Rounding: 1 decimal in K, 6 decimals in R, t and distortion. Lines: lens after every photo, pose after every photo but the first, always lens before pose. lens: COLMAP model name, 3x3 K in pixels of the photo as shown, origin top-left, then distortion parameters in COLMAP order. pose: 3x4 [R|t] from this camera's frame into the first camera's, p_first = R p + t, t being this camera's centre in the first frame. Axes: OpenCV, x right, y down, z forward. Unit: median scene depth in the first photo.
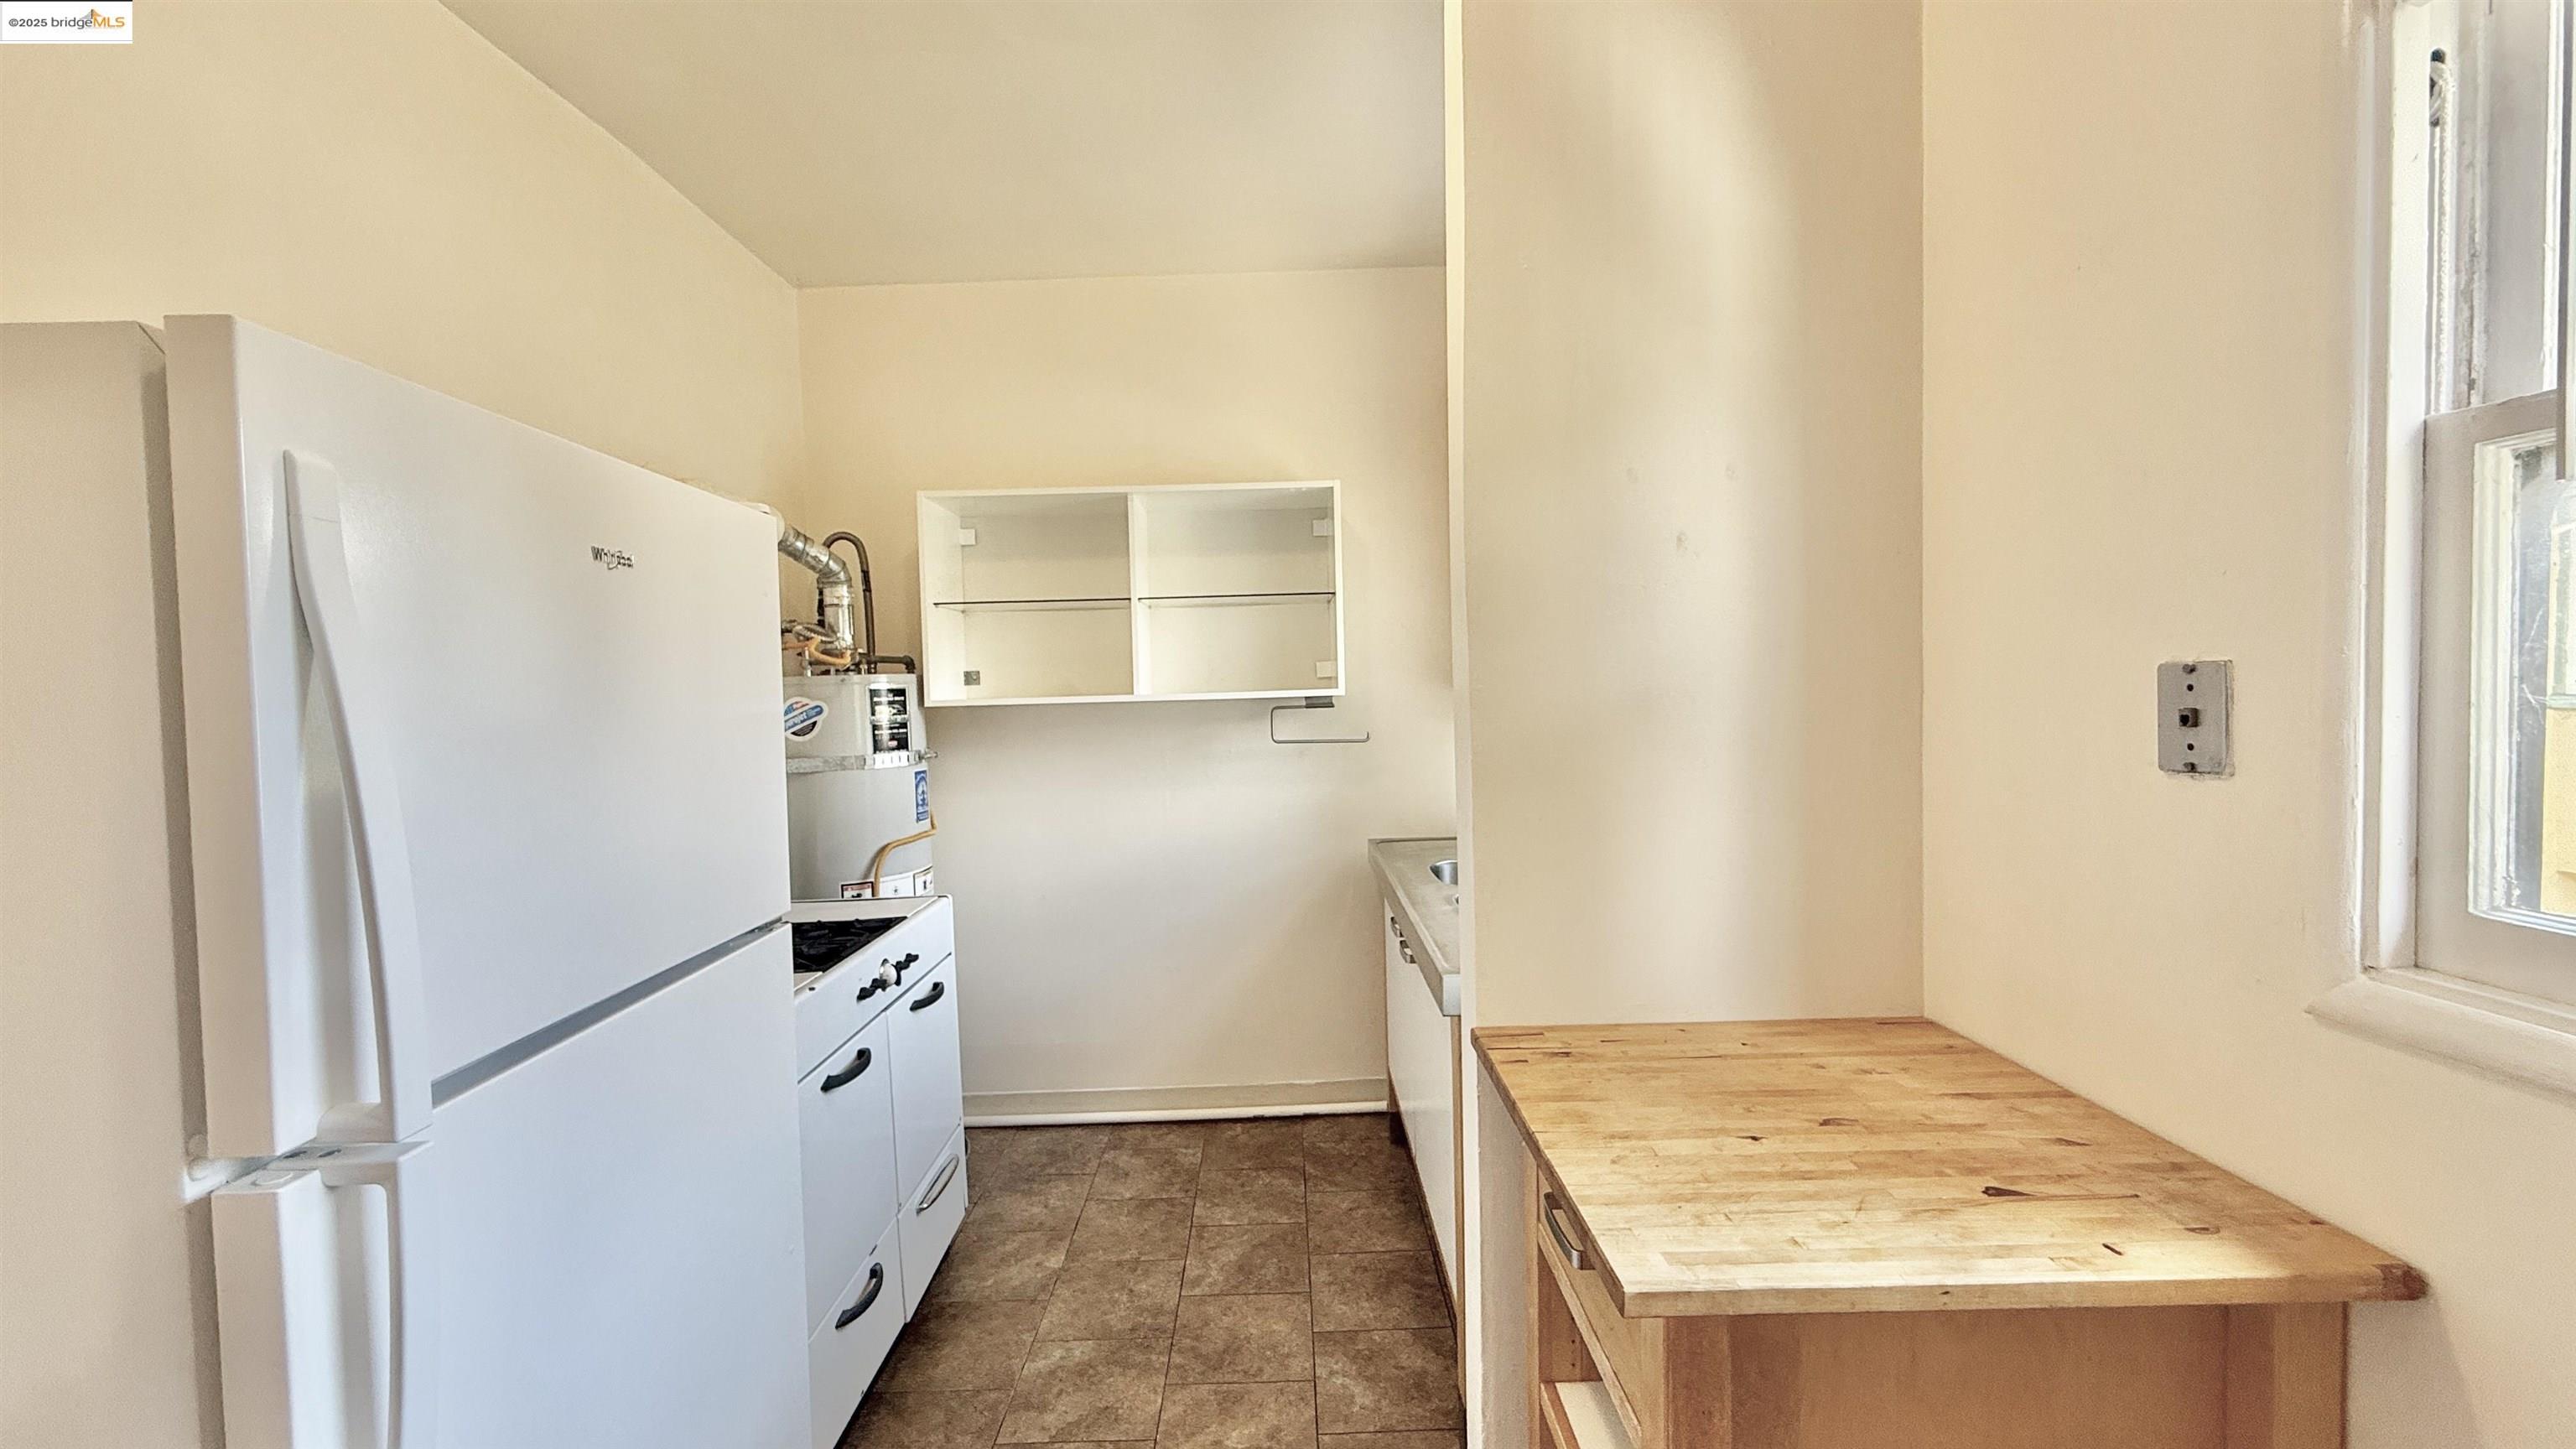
lens RADIAL K [[1030.9, 0, 1288.0], [0, 1030.9, 724.5], [0, 0, 1]] dist [0.000038, 0.001145]
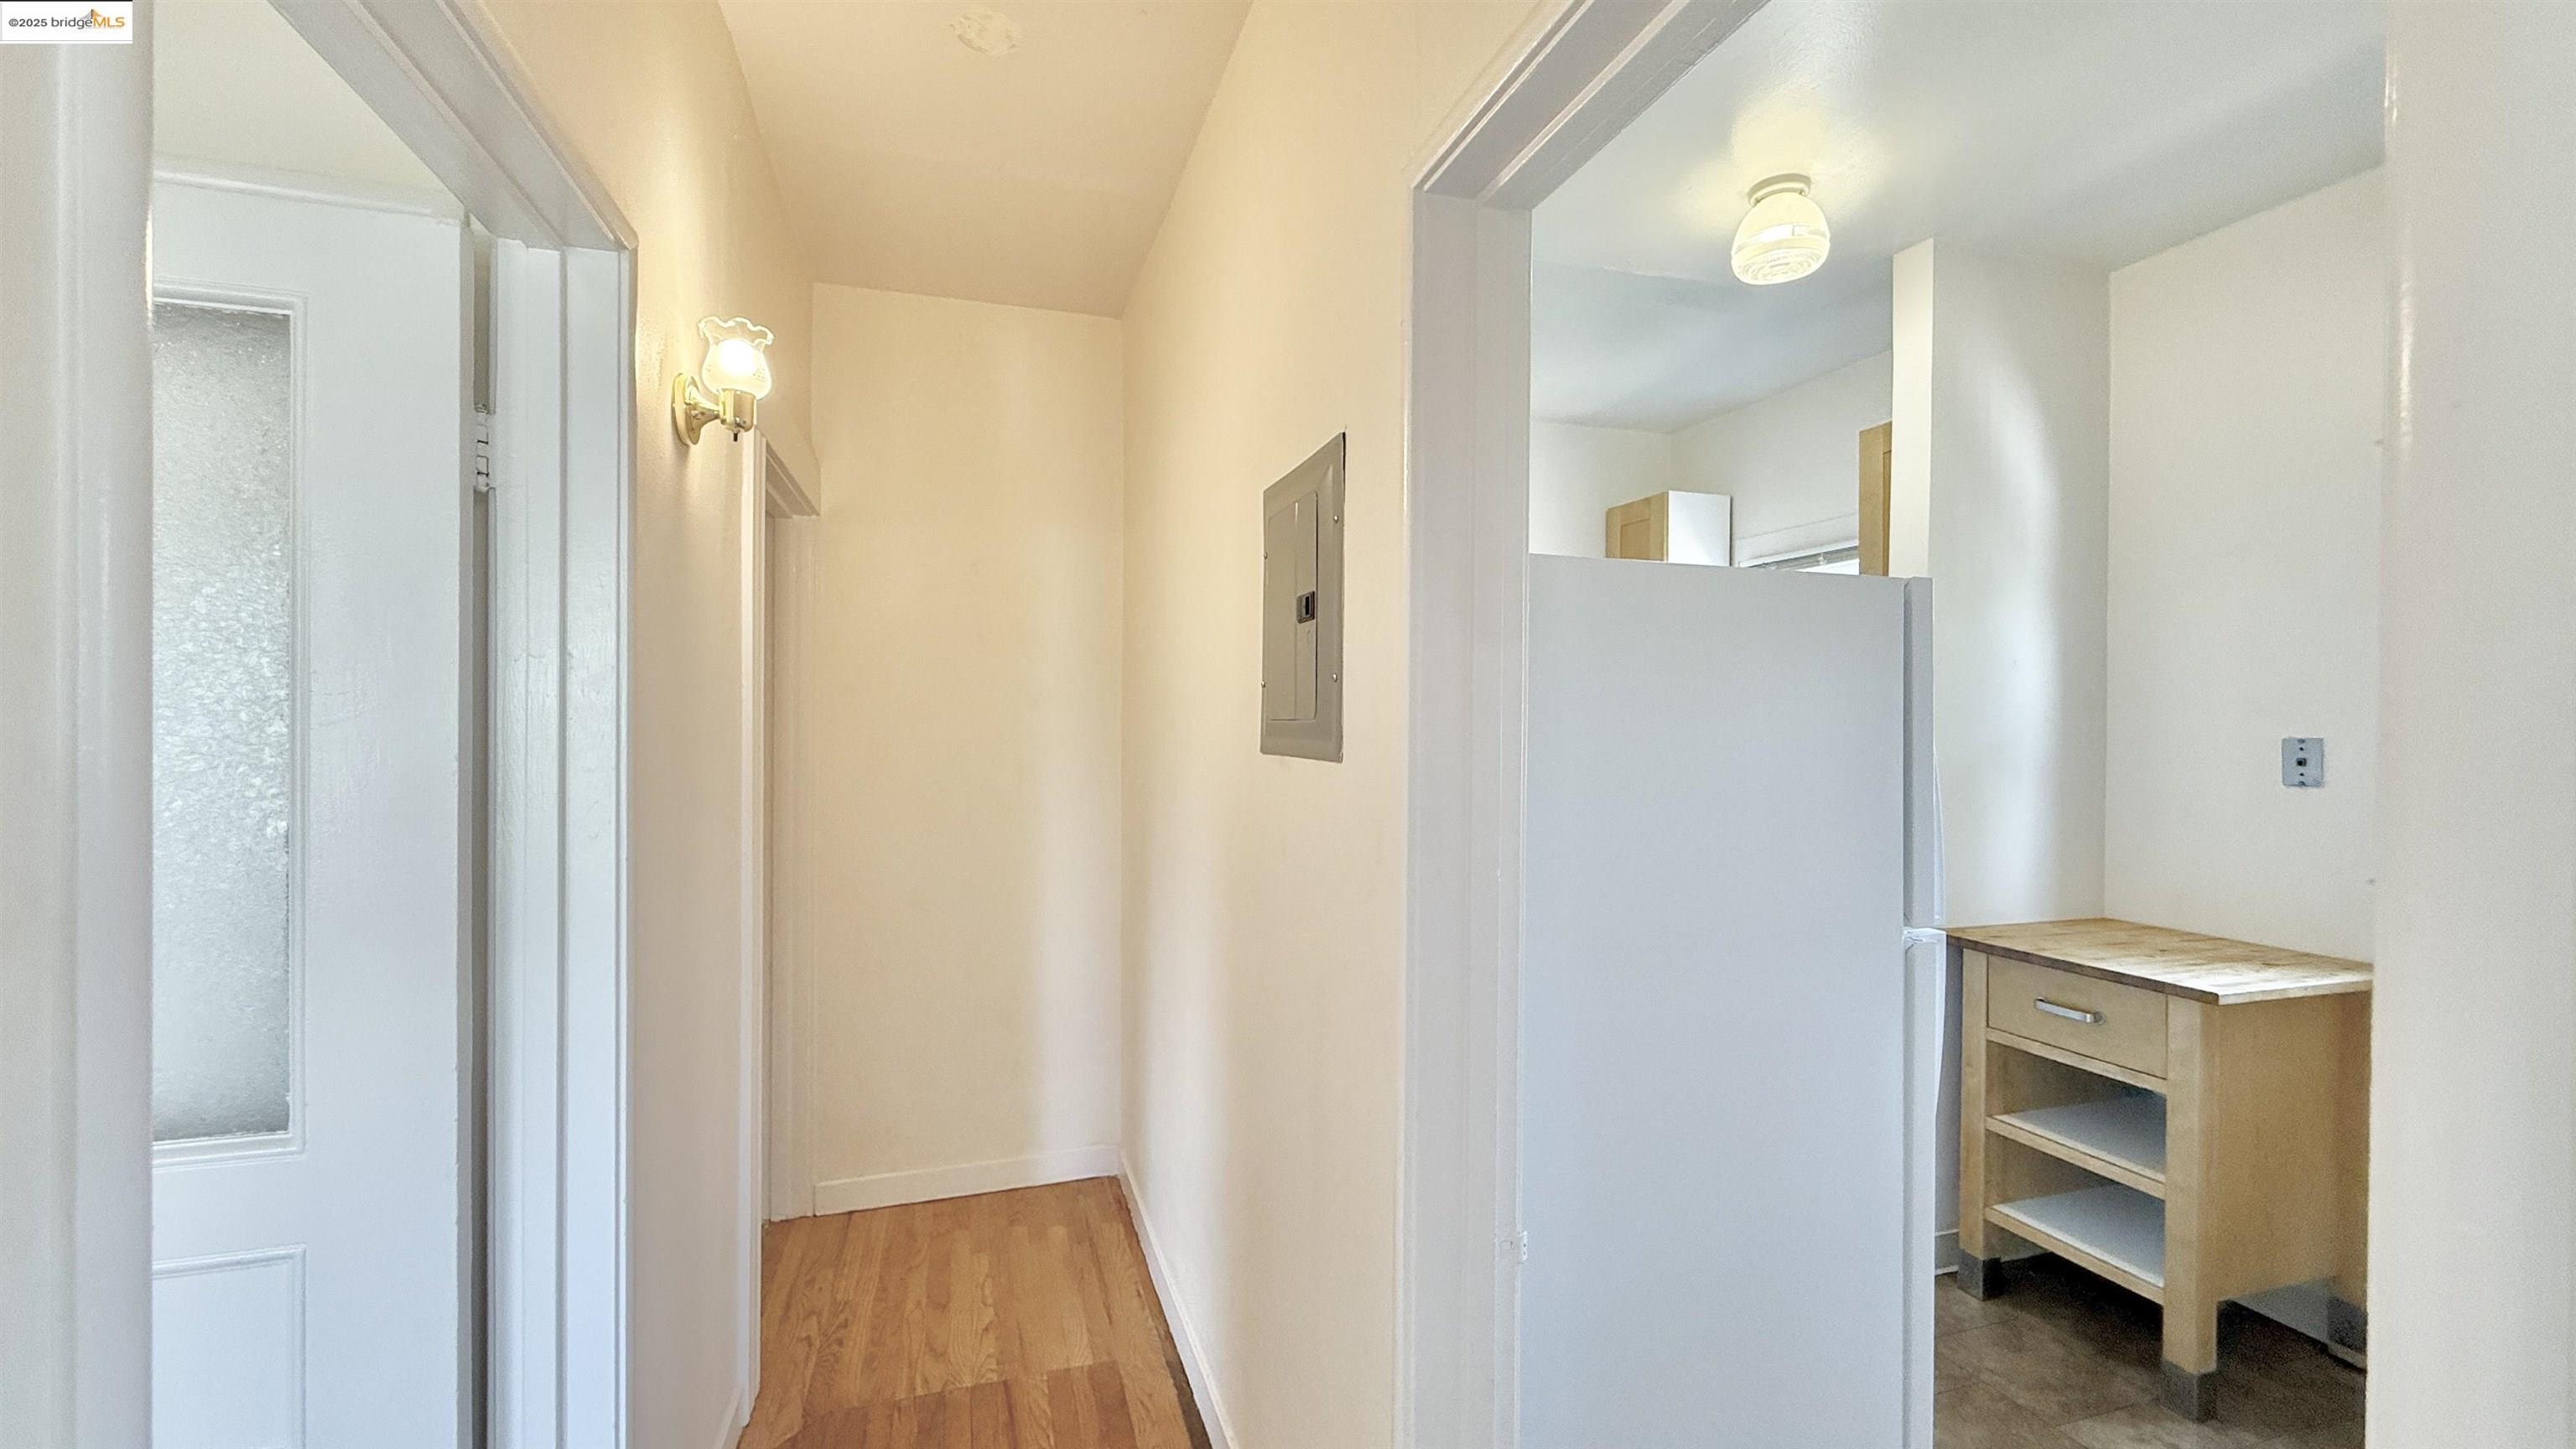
lens RADIAL K [[1030.9, 0, 1288.0], [0, 1030.9, 724.5], [0, 0, 1]] dist [0.000038, 0.001145]
pose [[0.956363, 0.031656, 0.290460, -1.590364], [-0.020276, 0.998907, -0.042106, 0.042506], [-0.291476, 0.034379, 0.955960, -0.446895]]
